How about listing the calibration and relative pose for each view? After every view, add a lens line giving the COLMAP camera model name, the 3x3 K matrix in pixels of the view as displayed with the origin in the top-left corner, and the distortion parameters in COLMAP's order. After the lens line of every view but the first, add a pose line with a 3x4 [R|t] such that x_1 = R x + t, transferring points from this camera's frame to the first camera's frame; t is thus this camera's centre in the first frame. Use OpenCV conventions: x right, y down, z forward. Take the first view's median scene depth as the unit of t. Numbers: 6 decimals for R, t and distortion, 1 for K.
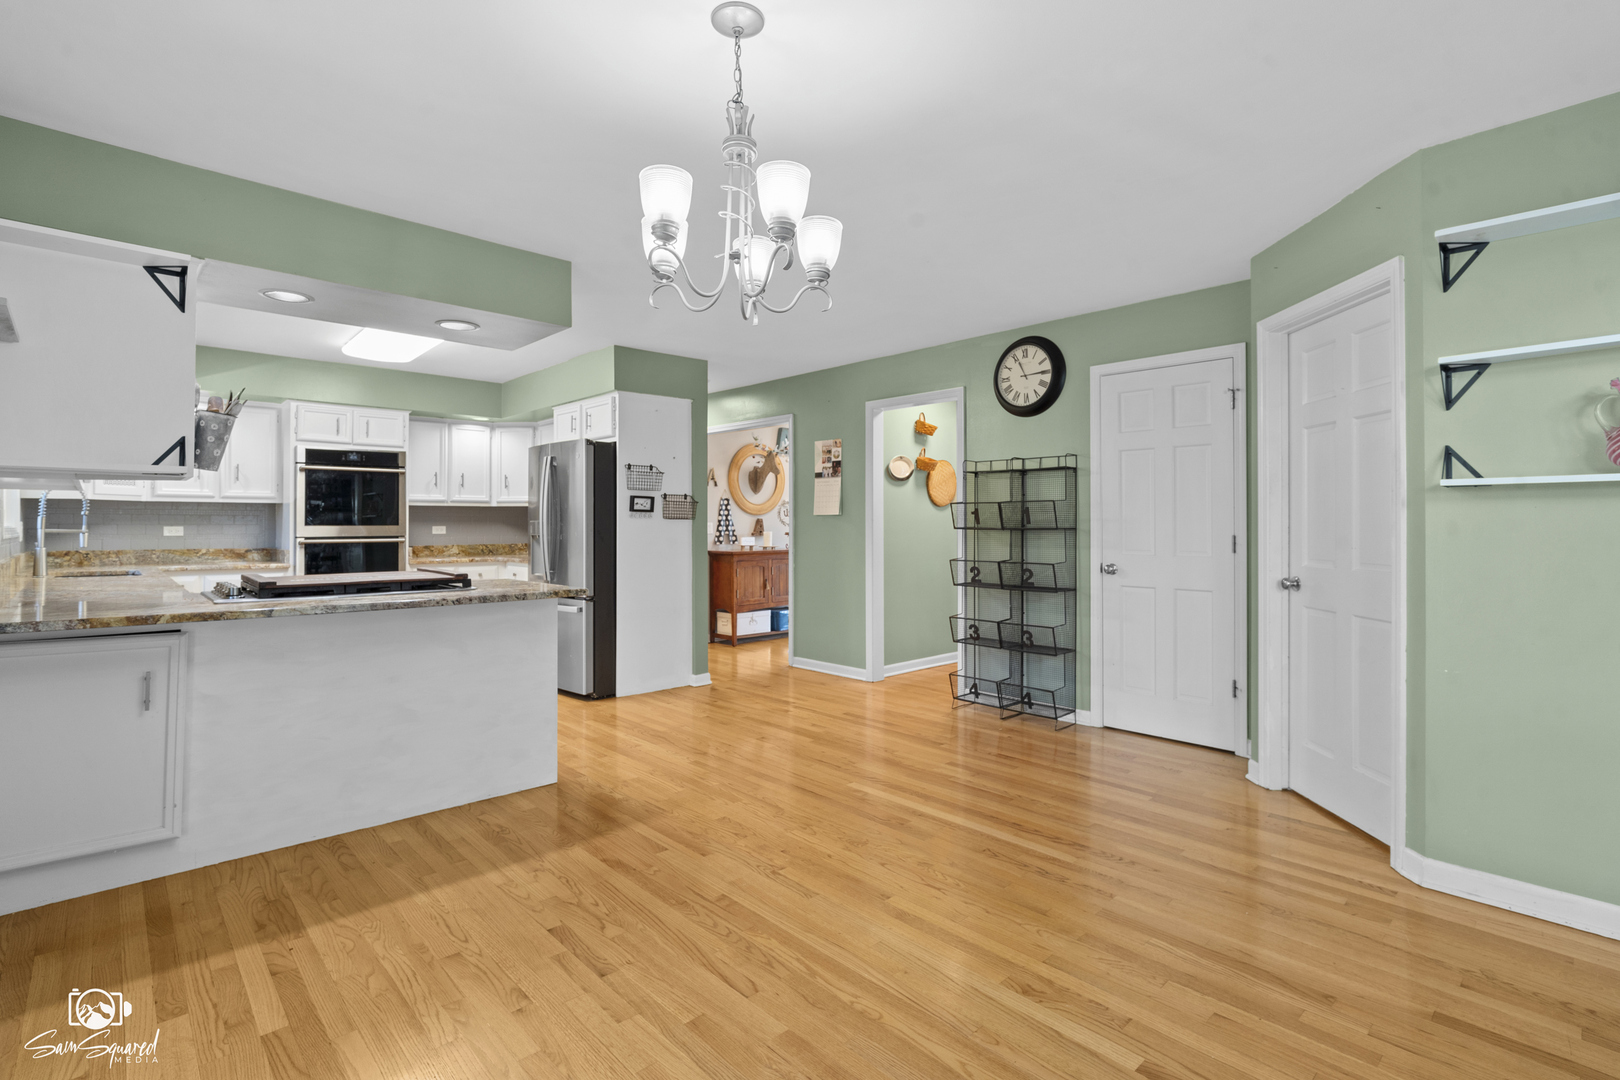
lens RADIAL K [[769.6, 0, 794.3], [0, 769.6, 517.8], [0, 0, 1]] dist [-0.004820, -0.000197]
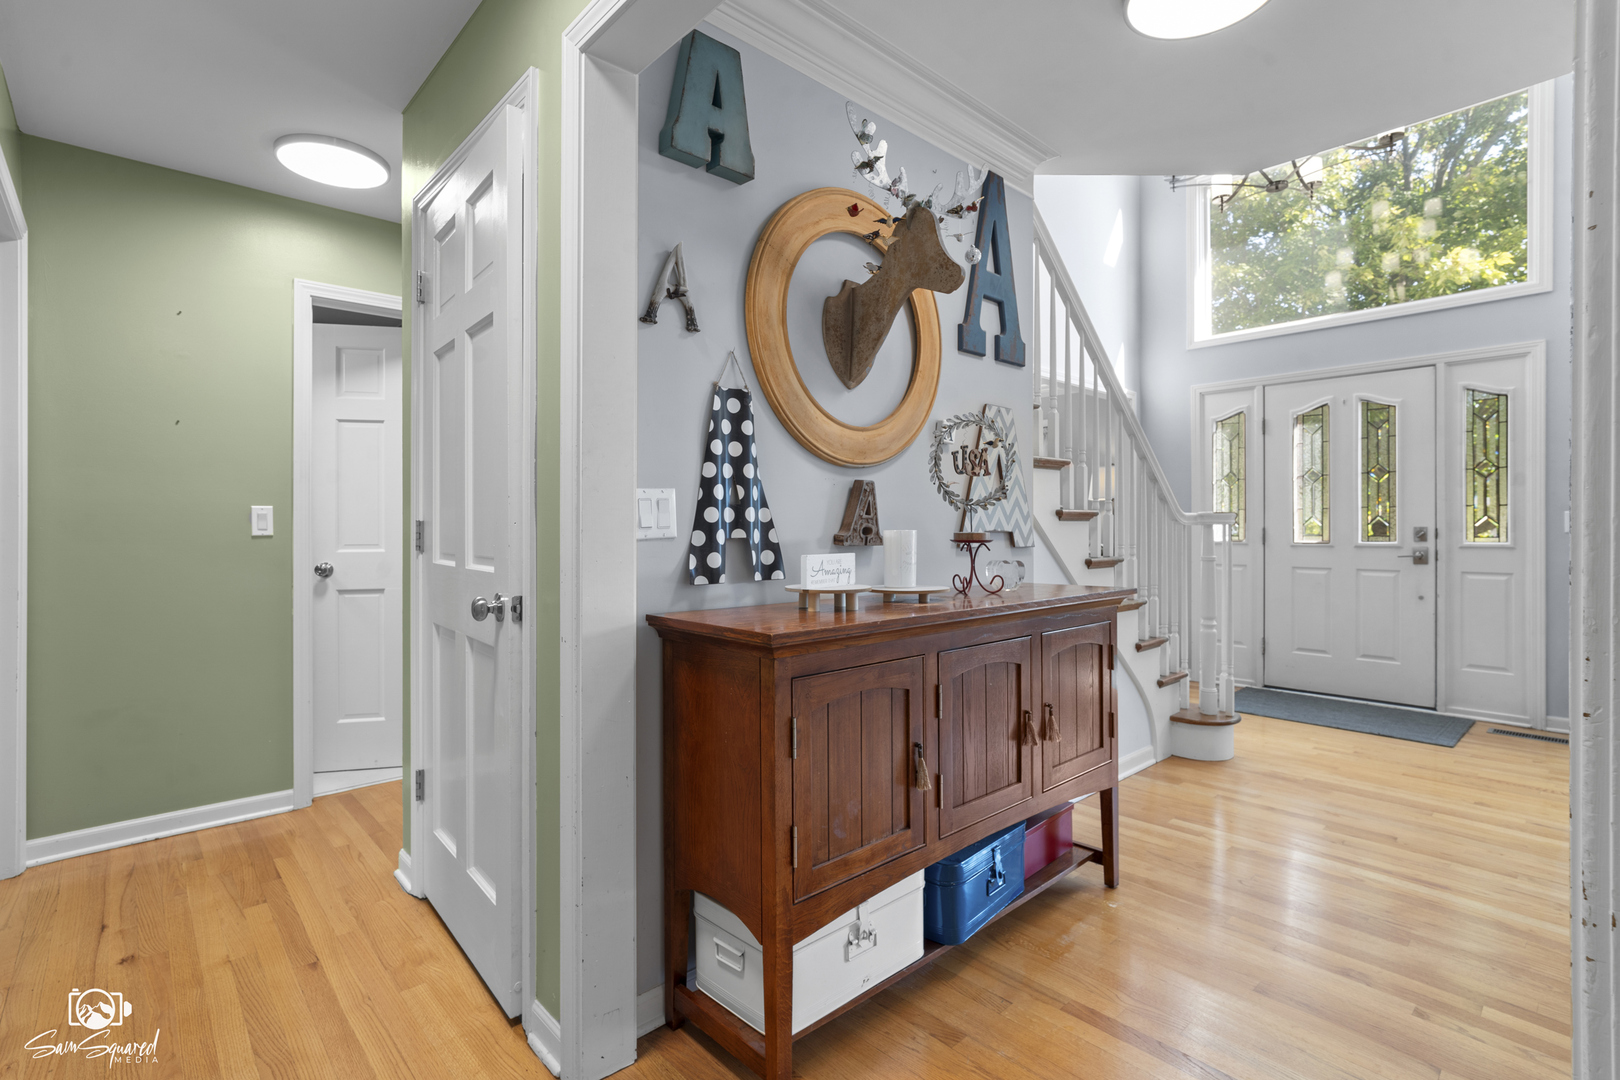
lens RADIAL K [[769.6, 0, 809.8], [0, 769.6, 522.3], [0, 0, 1]] dist [-0.004820, -0.000197]
pose [[0.999924, -0.001818, 0.012232, -0.111881], [0.001770, 0.999990, 0.004001, 0.023927], [-0.012239, -0.003979, 0.999917, 1.243569]]
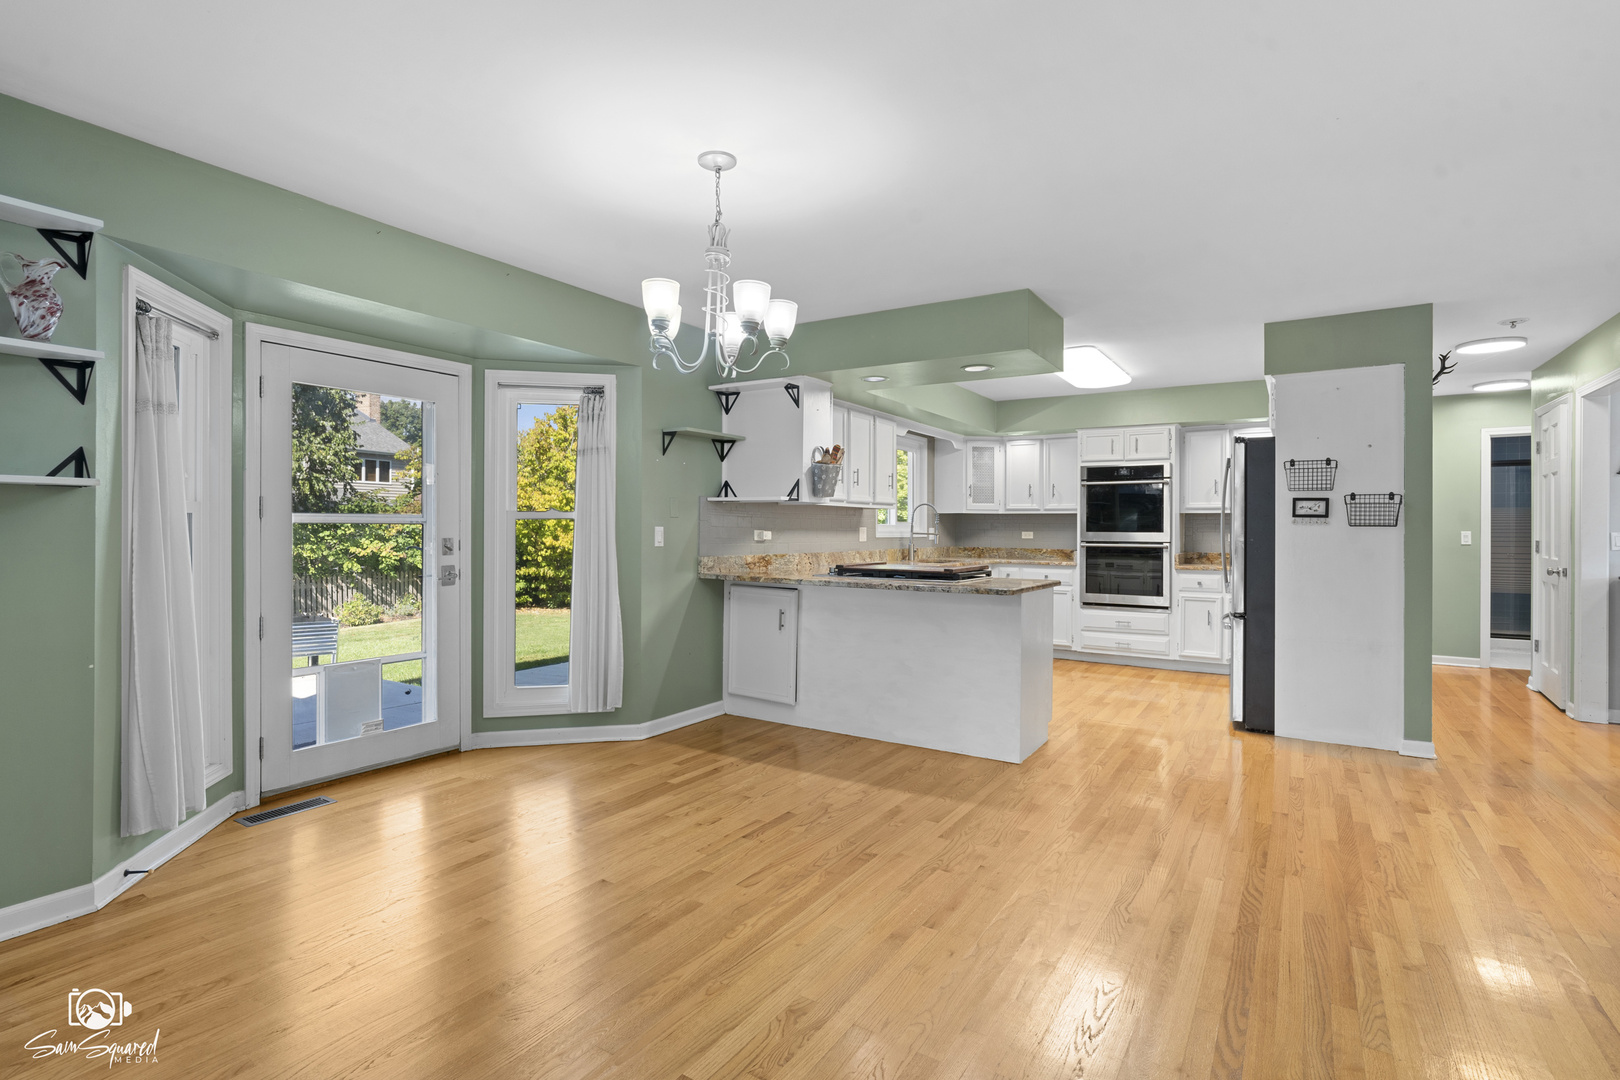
lens RADIAL K [[769.6, 0, 807.3], [0, 769.6, 529.7], [0, 0, 1]] dist [-0.004820, -0.000197]
pose [[0.263630, 0.004406, -0.964614, 0.503376], [-0.000764, 0.999990, 0.004358, 0.002502], [0.964624, -0.000412, 0.263630, 0.310110]]
